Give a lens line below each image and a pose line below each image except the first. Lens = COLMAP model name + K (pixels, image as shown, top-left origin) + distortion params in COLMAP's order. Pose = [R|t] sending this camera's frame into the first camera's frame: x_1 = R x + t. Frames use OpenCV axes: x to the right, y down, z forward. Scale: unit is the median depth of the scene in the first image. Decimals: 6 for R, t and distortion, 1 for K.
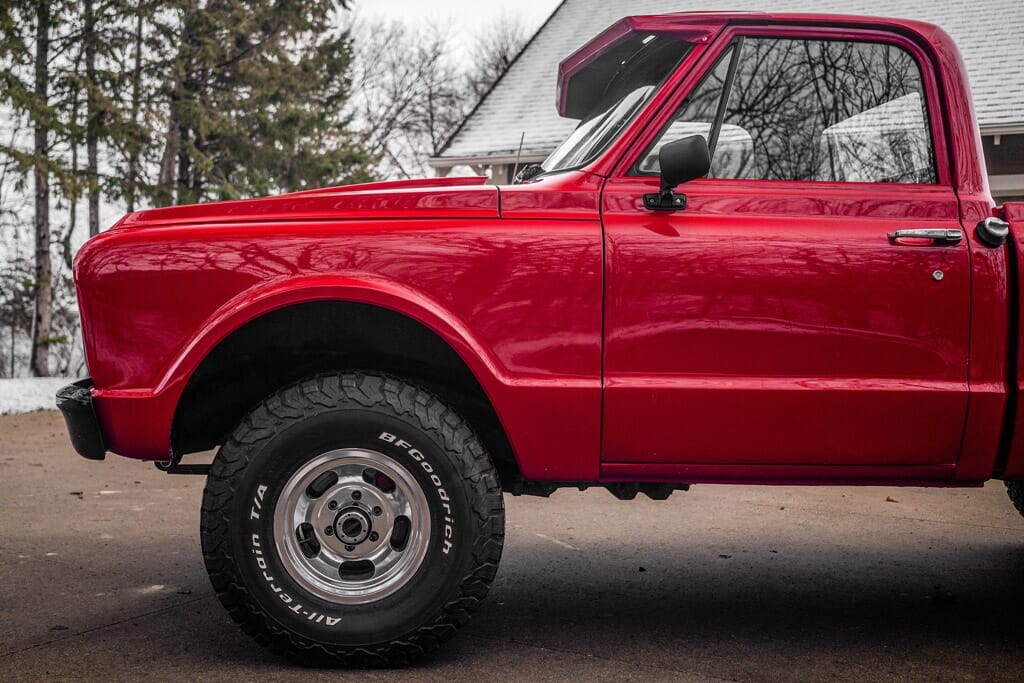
lens RADIAL K [[1106.0, 0, 512.0], [0, 1106.0, 341.5], [0, 0, 1]] dist [-0.009091, -0.013409]
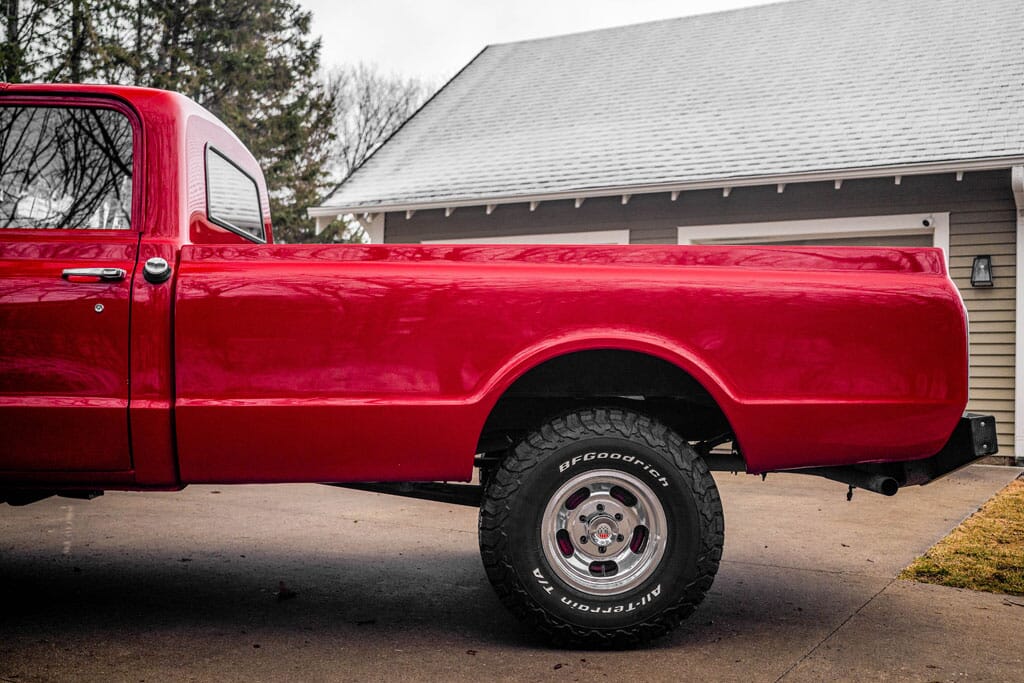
lens RADIAL K [[1045.2, 0, 514.3], [0, 1045.2, 384.2], [0, 0, 1]] dist [-0.014729, -0.023219]
pose [[0.999959, -0.004037, -0.008080, 0.814550], [0.004063, 0.999986, 0.003281, 0.018839], [0.008067, -0.003314, 0.999962, -0.100900]]
